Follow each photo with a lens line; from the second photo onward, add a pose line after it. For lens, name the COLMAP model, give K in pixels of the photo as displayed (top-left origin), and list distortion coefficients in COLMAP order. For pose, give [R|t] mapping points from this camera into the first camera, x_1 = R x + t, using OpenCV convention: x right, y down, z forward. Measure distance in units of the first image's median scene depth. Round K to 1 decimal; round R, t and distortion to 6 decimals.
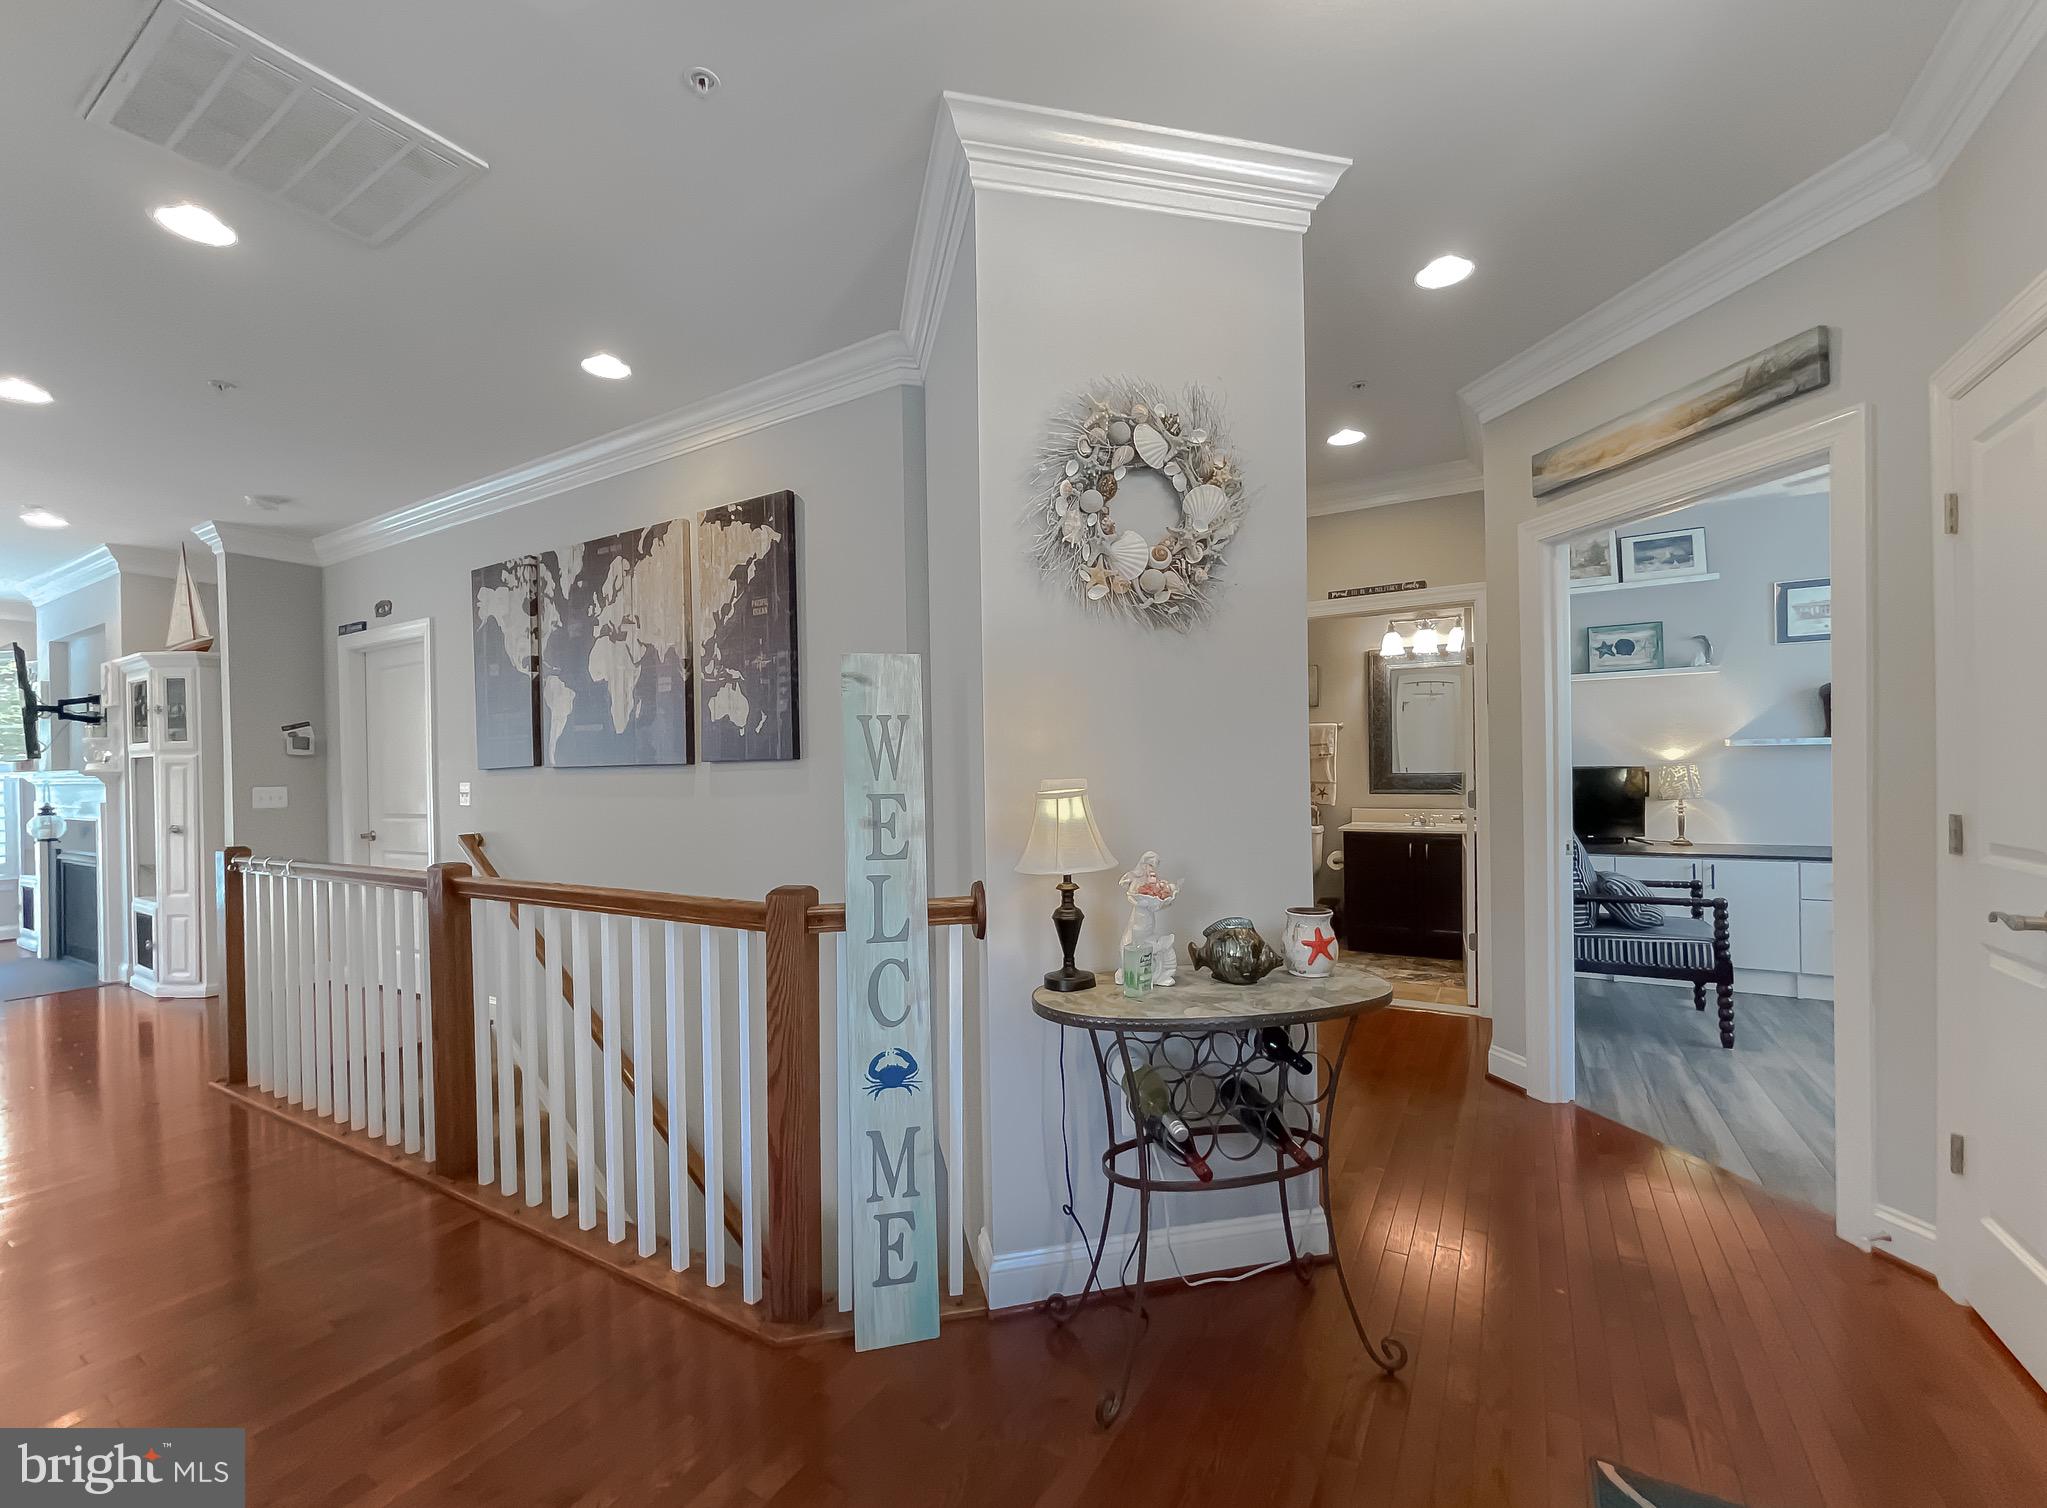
lens RADIAL K [[852.8, 0, 1021.5], [0, 852.8, 775.5], [0, 0, 1]] dist [0.002419, 0.000523]
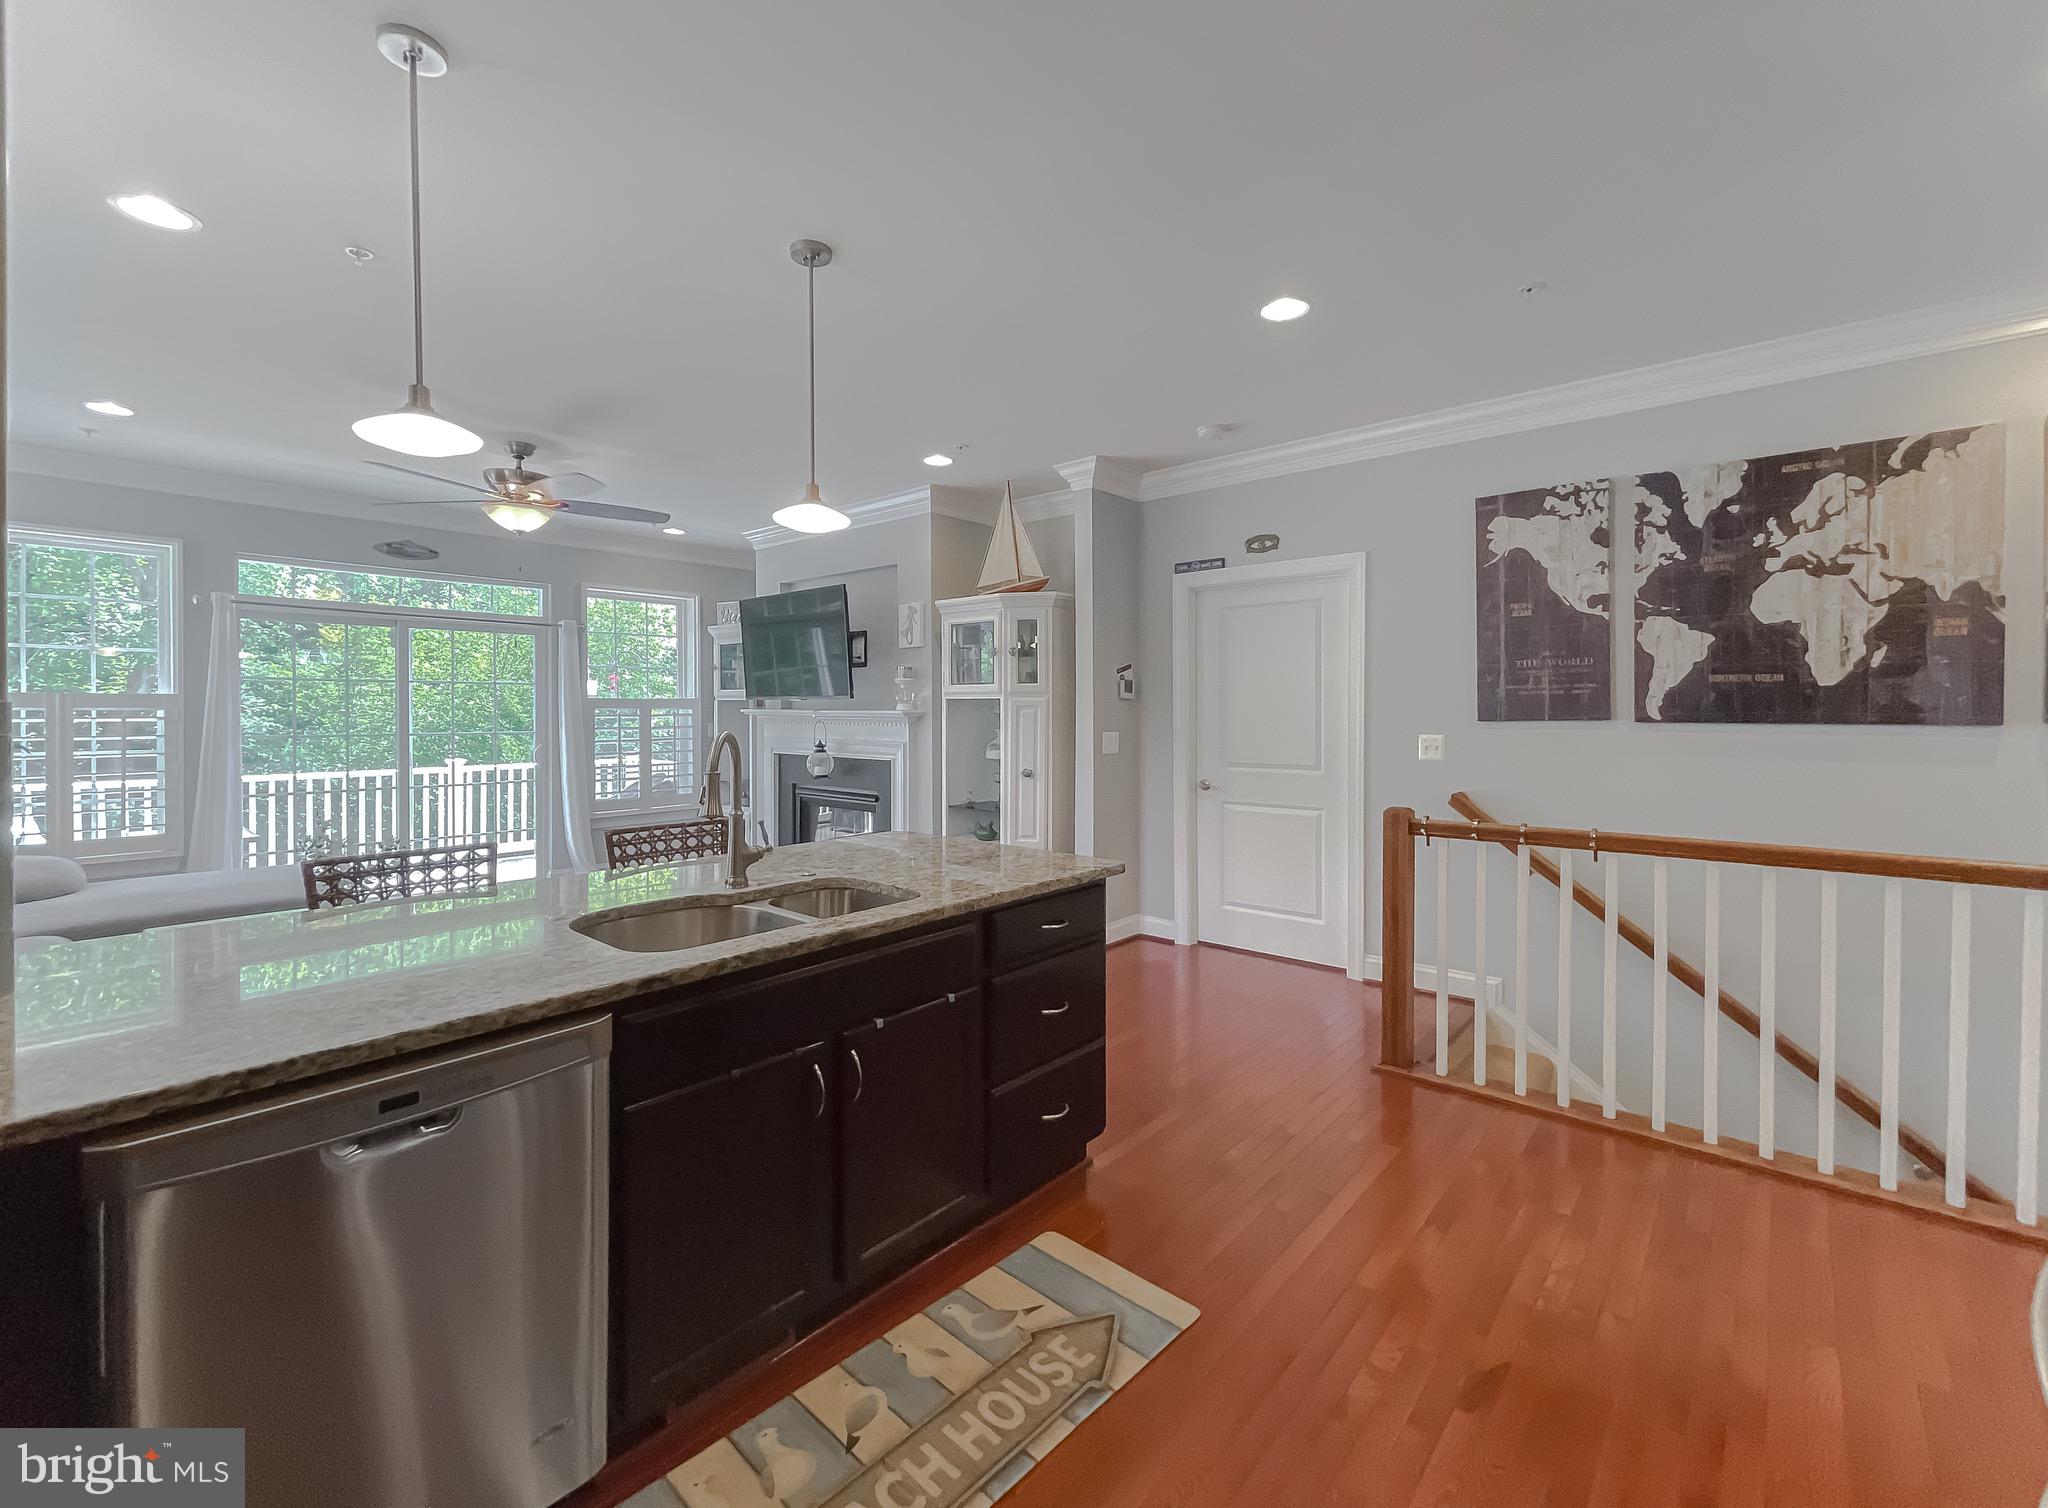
lens RADIAL K [[880.4, 0, 1016.5], [0, 880.4, 712.2], [0, 0, 1]] dist [0.001955, 0.000438]
pose [[0.983164, 0.015168, -0.182093, -1.094553], [-0.014488, 0.999882, 0.005066, -0.015943], [0.182148, -0.002343, 0.983268, 0.004317]]
